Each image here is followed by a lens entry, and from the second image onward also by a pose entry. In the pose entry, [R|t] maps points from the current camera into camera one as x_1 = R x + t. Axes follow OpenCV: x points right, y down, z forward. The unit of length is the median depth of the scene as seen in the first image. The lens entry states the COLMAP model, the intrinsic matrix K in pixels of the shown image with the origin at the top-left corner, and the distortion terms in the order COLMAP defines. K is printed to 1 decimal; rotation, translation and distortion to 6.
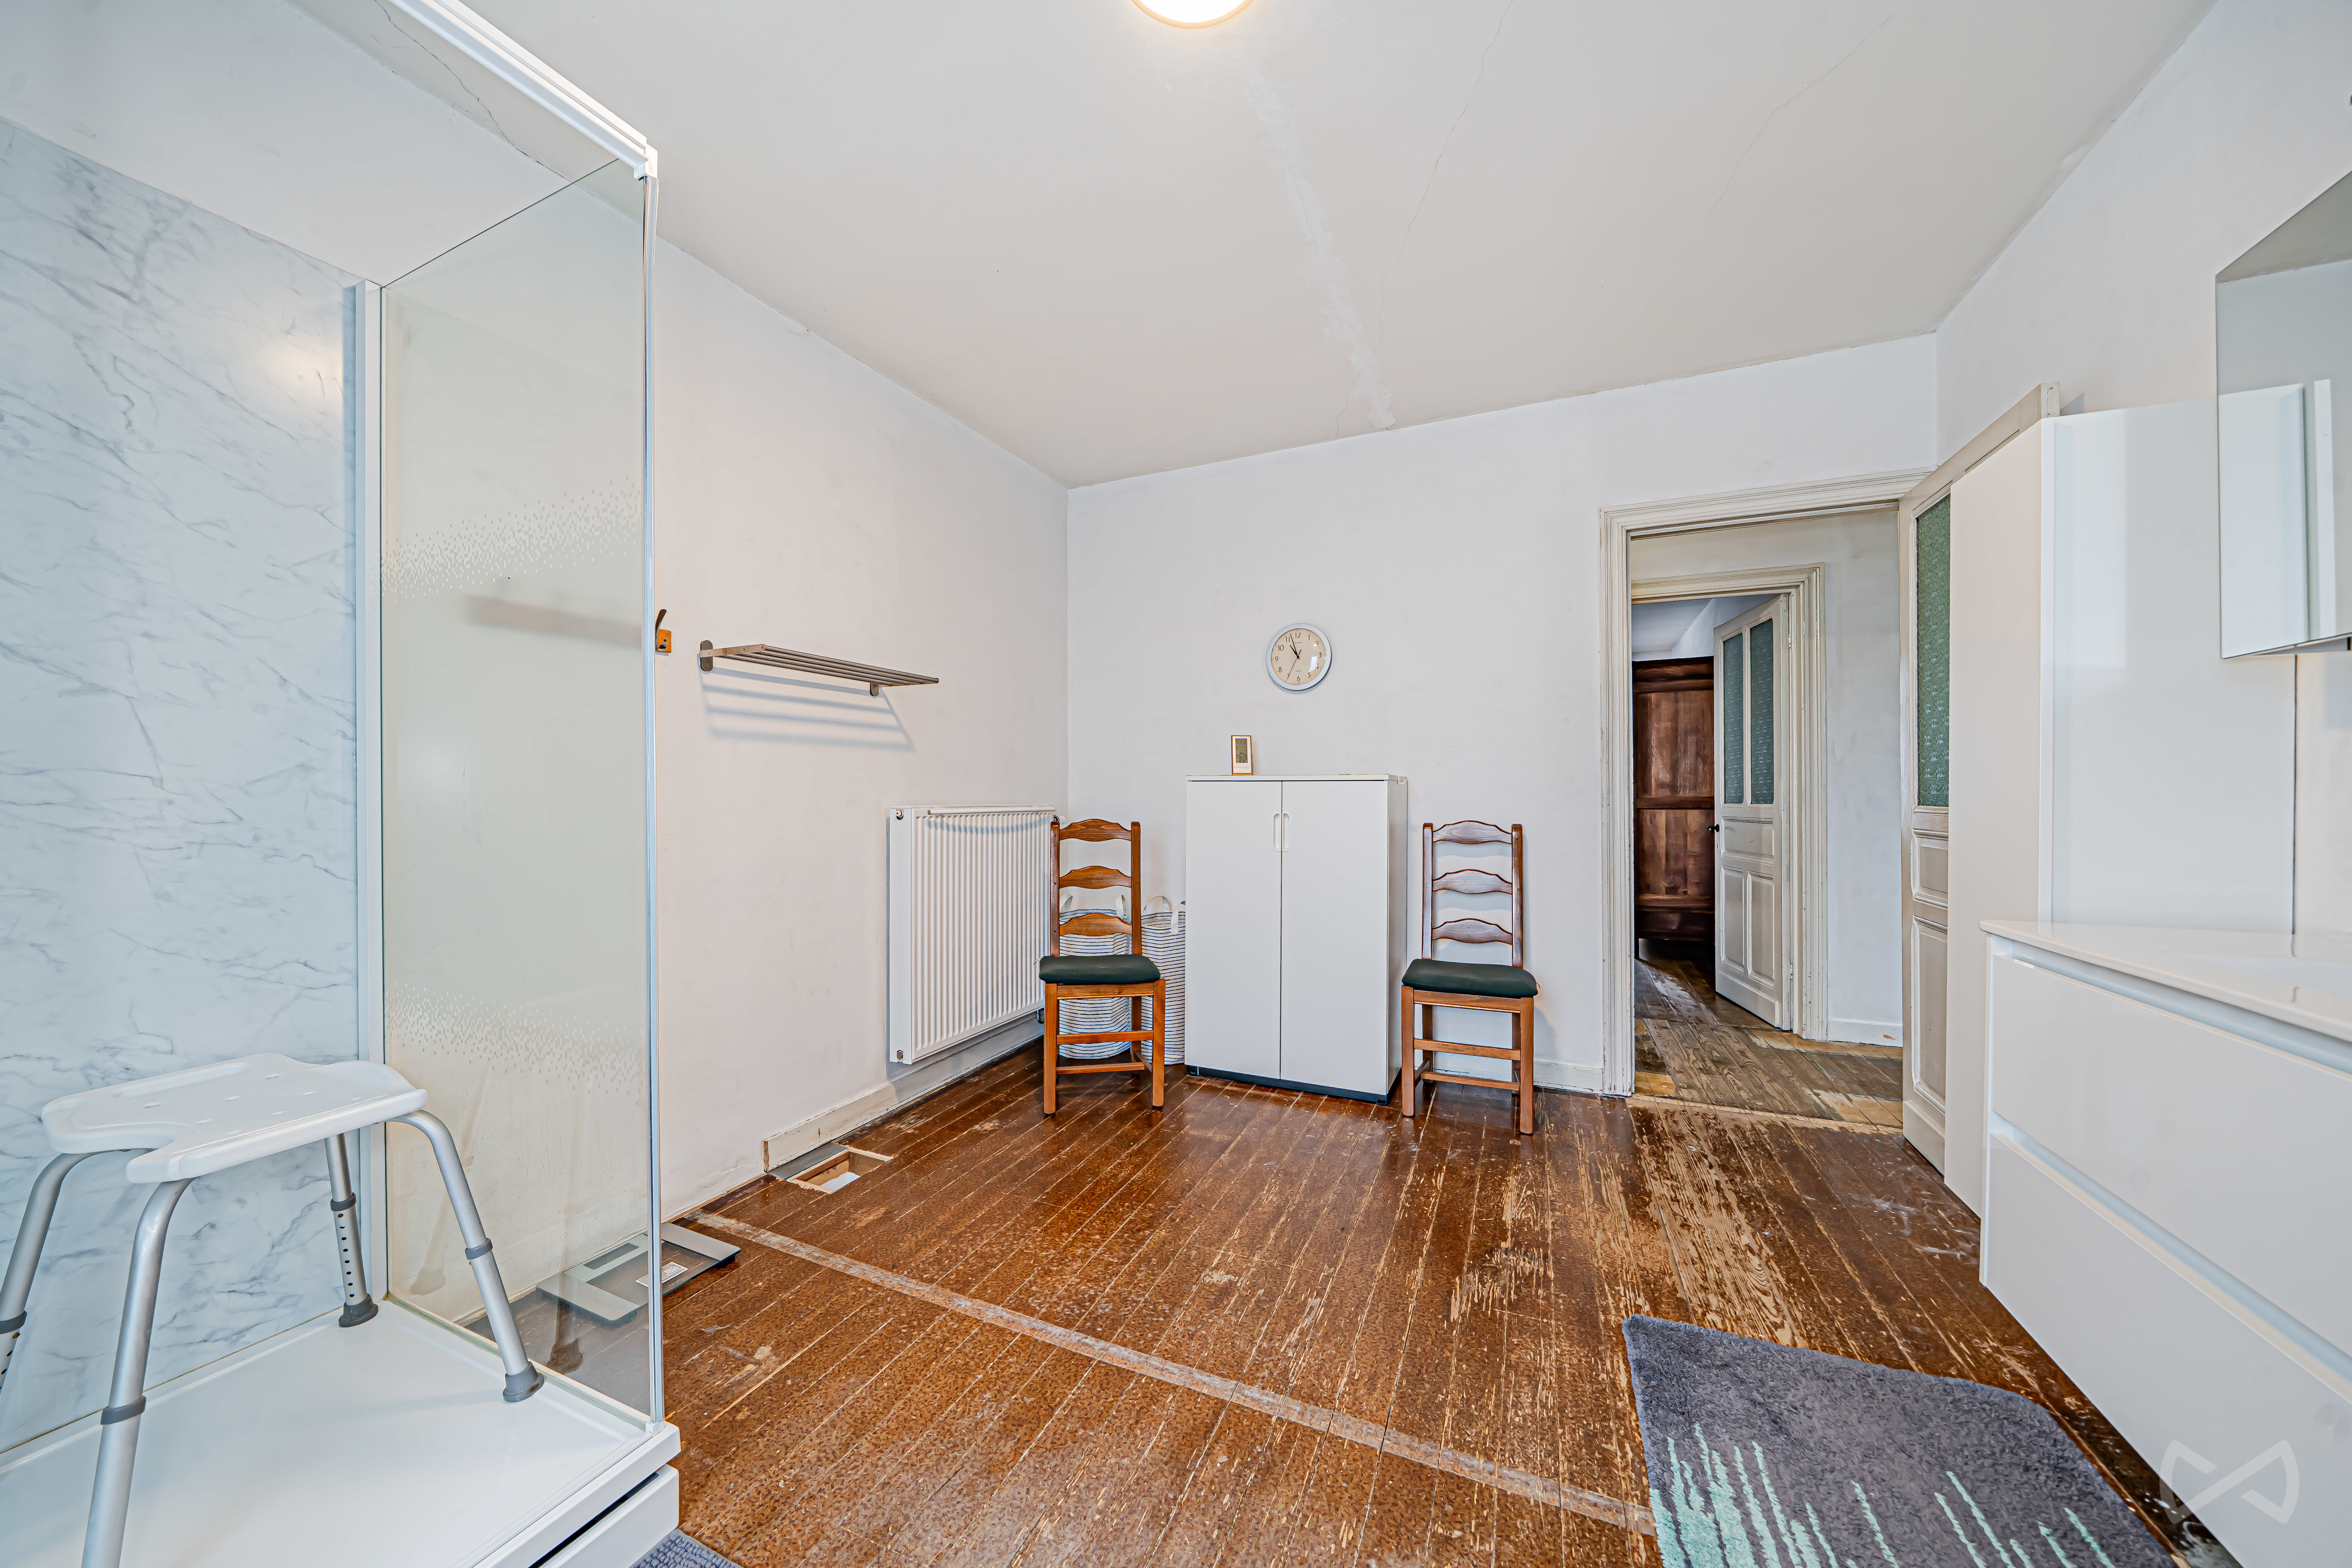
lens RADIAL K [[804.3, 0, 1170.0], [0, 804.3, 789.4], [0, 0, 1]] dist [-0.000438, -0.000021]
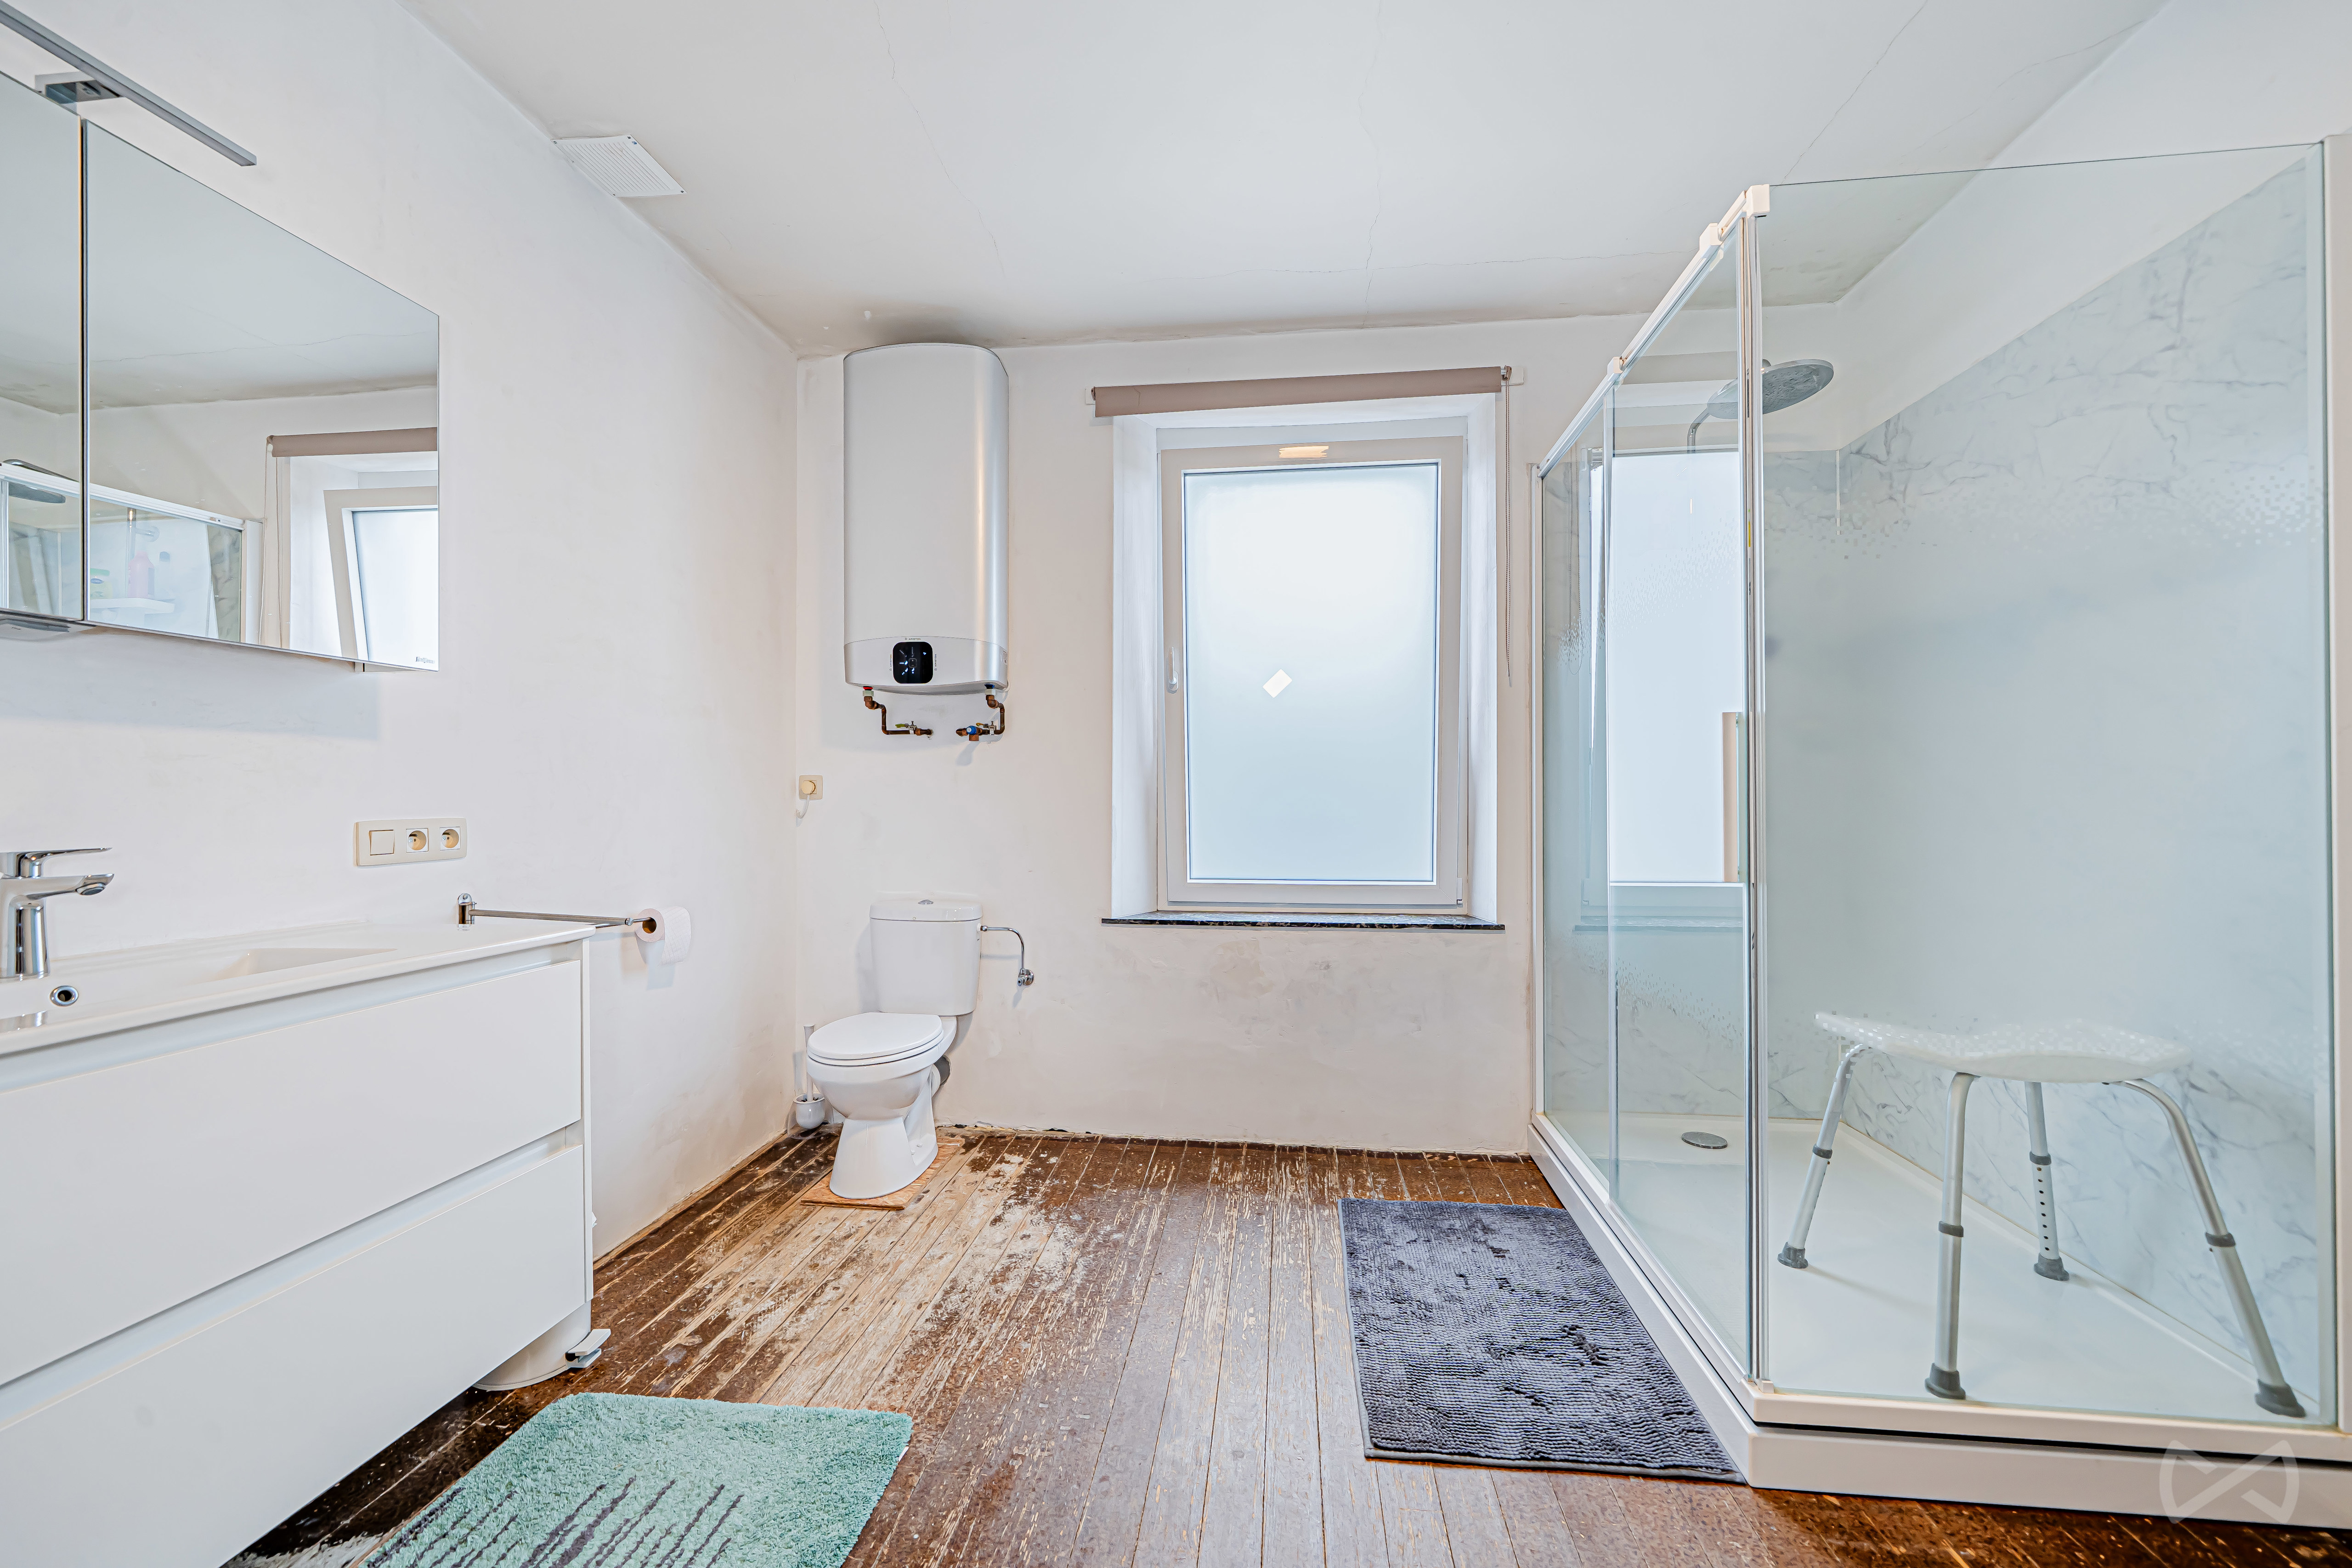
lens RADIAL K [[950.8, 0, 1176.5], [0, 950.8, 791.1], [0, 0, 1]] dist [0.000322, 0.000027]
pose [[-0.952566, 0.018864, -0.303745, 0.476145], [0.021435, 0.999757, -0.005131, -0.005330], [0.303575, -0.011398, -0.952739, 1.854212]]
